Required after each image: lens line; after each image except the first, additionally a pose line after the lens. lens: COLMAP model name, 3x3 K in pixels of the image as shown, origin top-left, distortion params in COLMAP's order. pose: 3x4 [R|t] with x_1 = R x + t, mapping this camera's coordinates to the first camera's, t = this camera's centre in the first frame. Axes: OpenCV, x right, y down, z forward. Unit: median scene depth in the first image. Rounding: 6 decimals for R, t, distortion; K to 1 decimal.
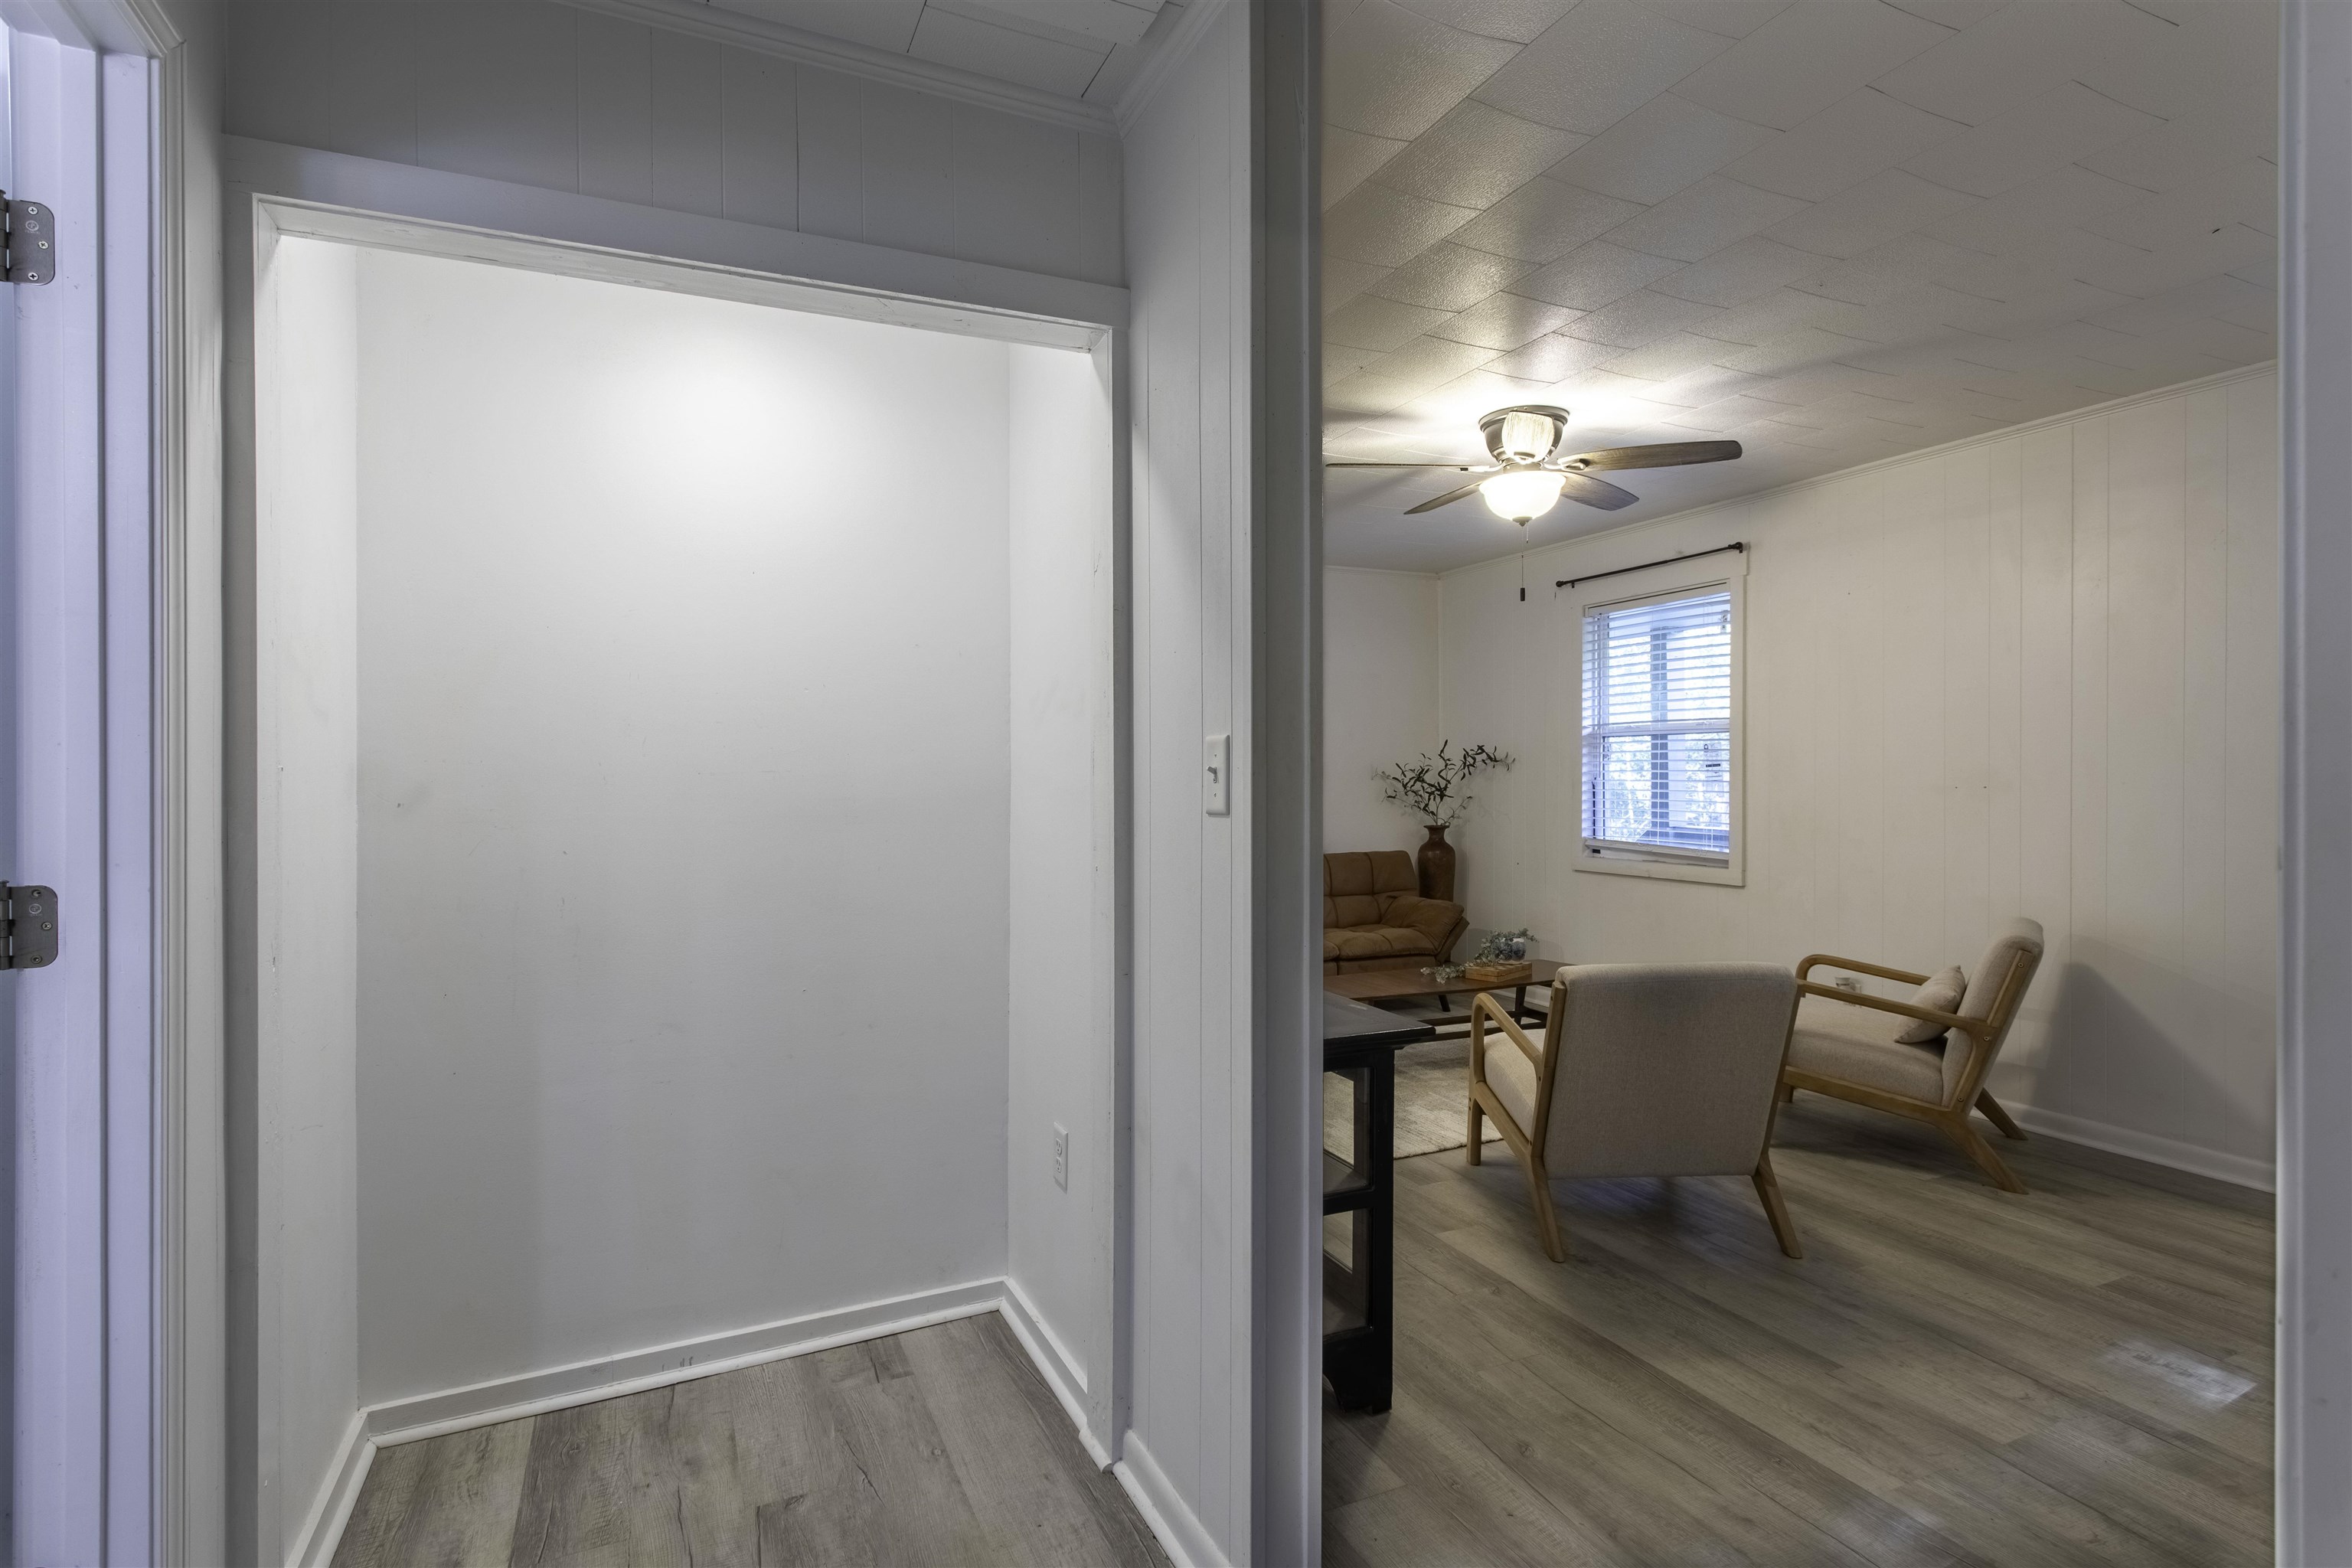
lens RADIAL K [[1131.7, 0, 1175.1], [0, 1131.7, 779.4], [0, 0, 1]] dist [0.003159, 0.001837]
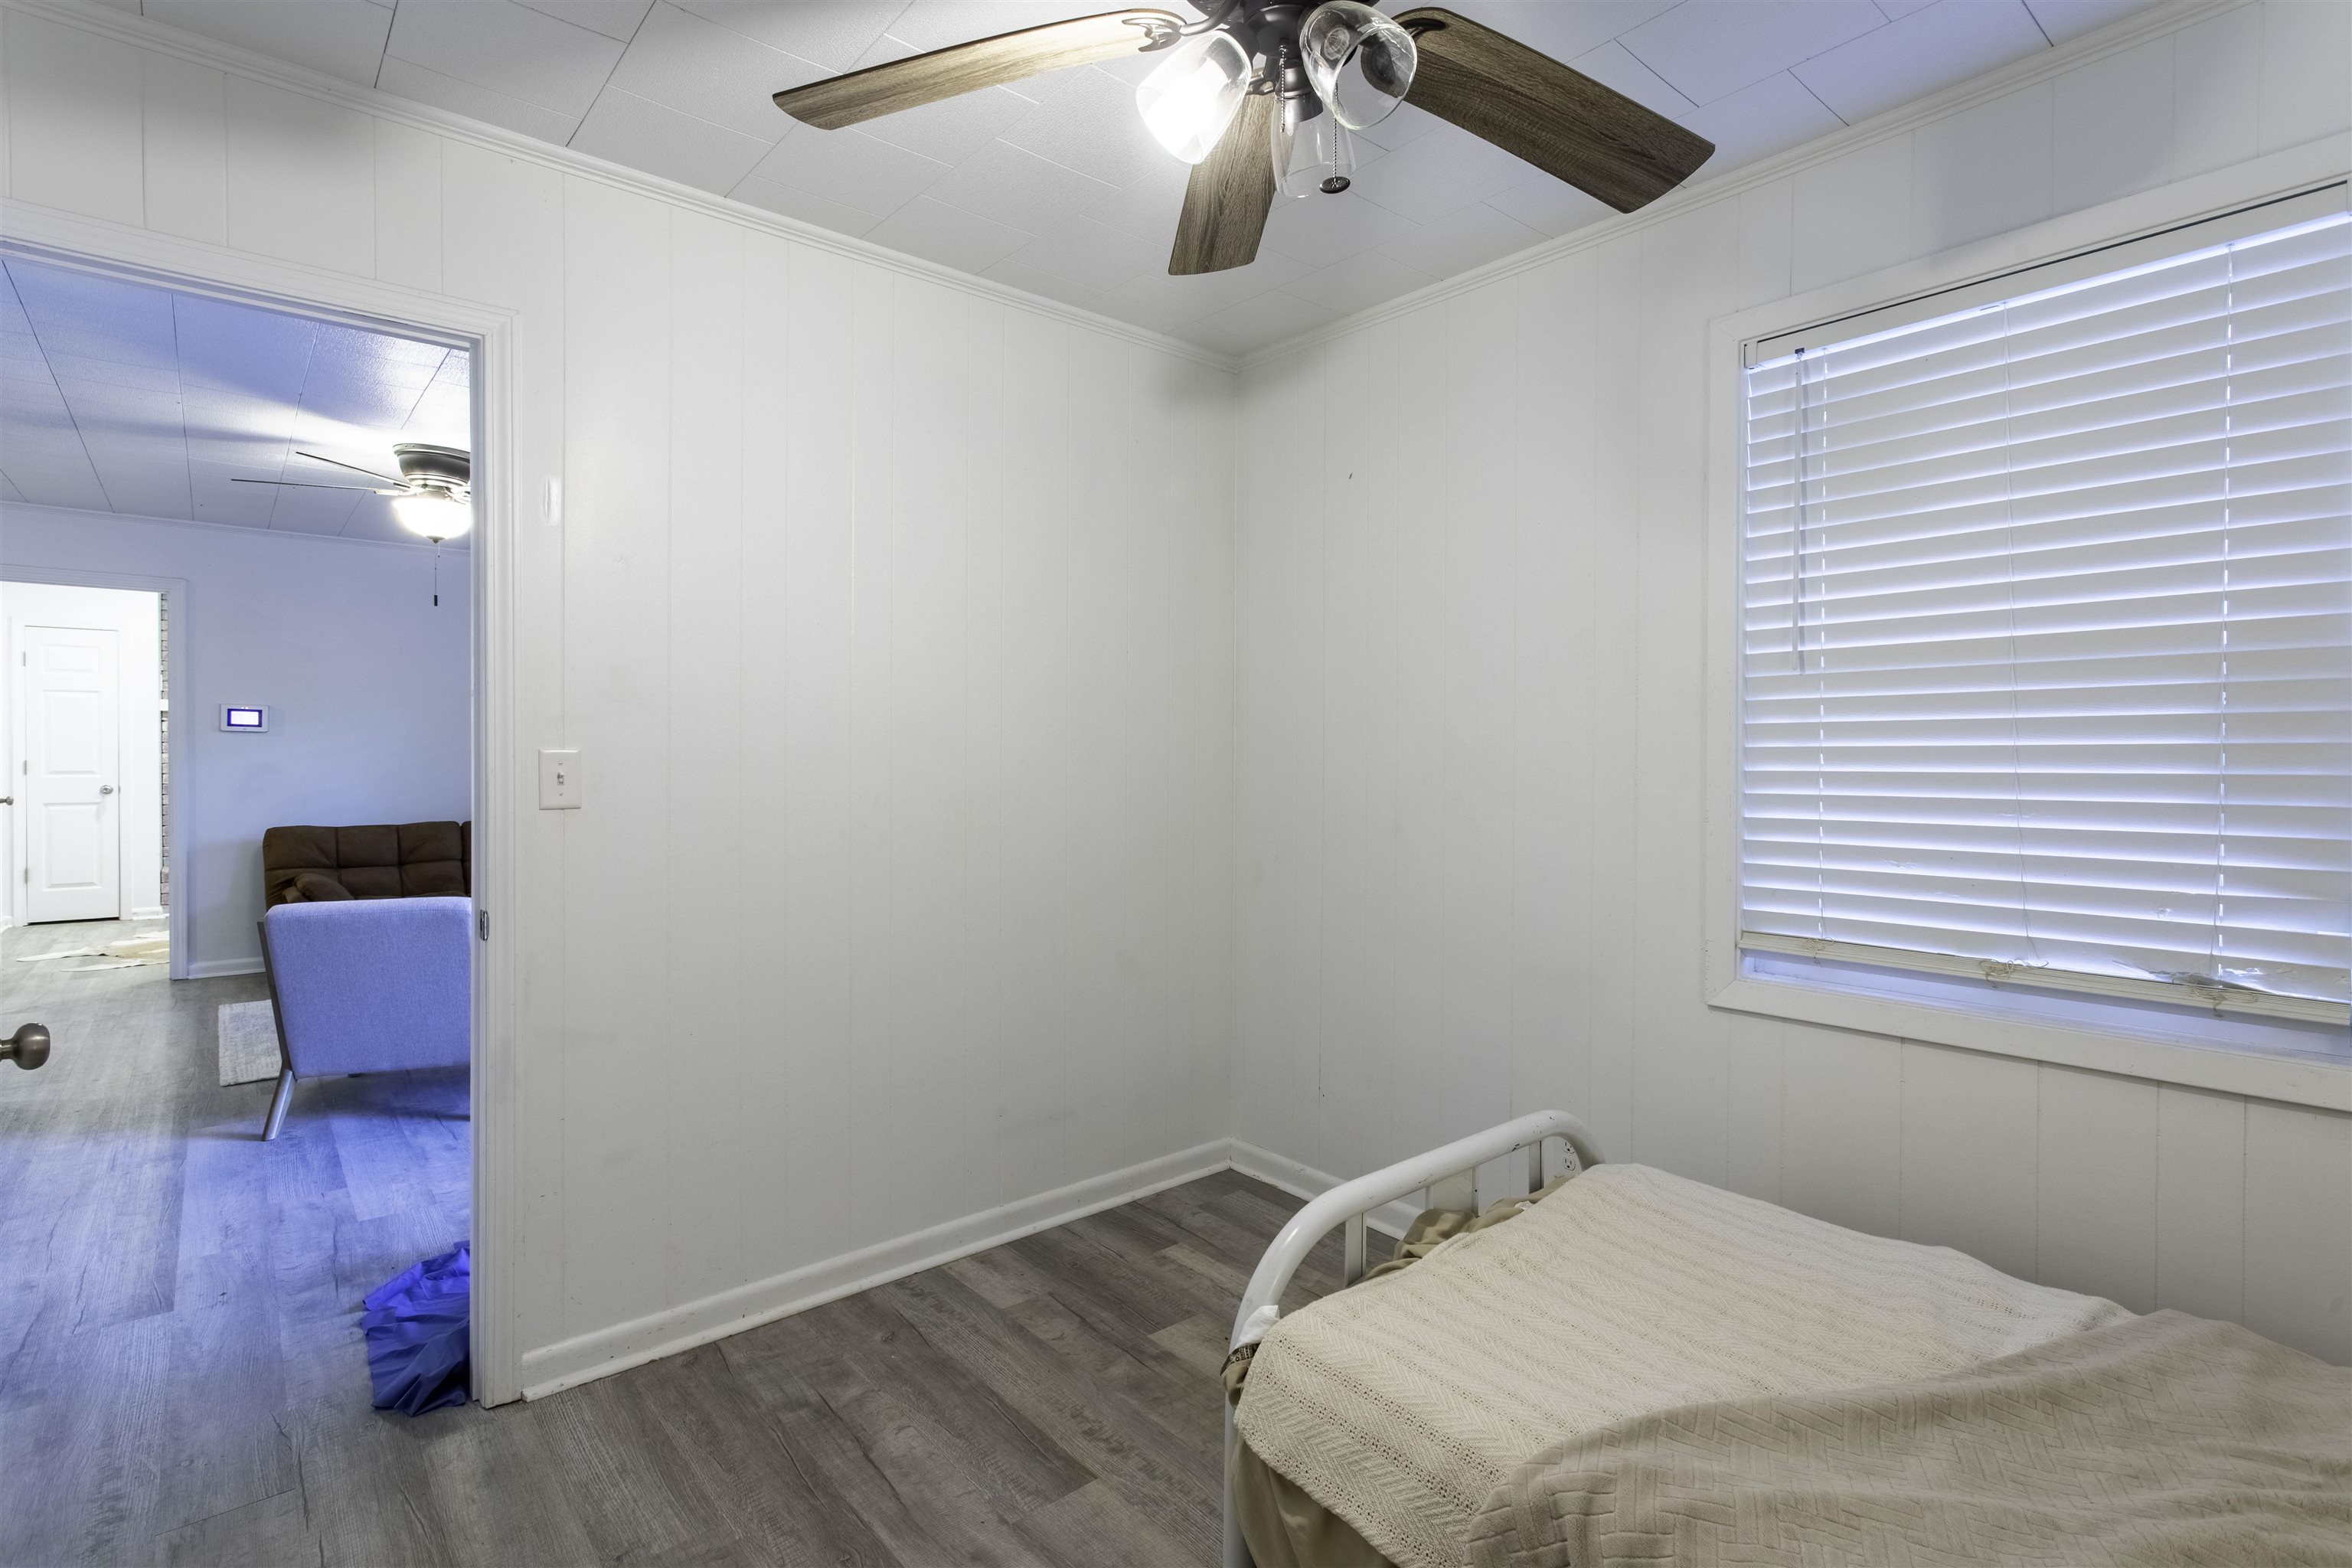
lens RADIAL K [[1114.8, 0, 1173.5], [0, 1114.8, 762.8], [0, 0, 1]] dist [0.002306, 0.000174]
pose [[0.964117, 0.006943, 0.265388, 0.492940], [-0.009396, 0.999924, 0.007975, -0.005718], [-0.265312, -0.010183, 0.964109, -0.230678]]
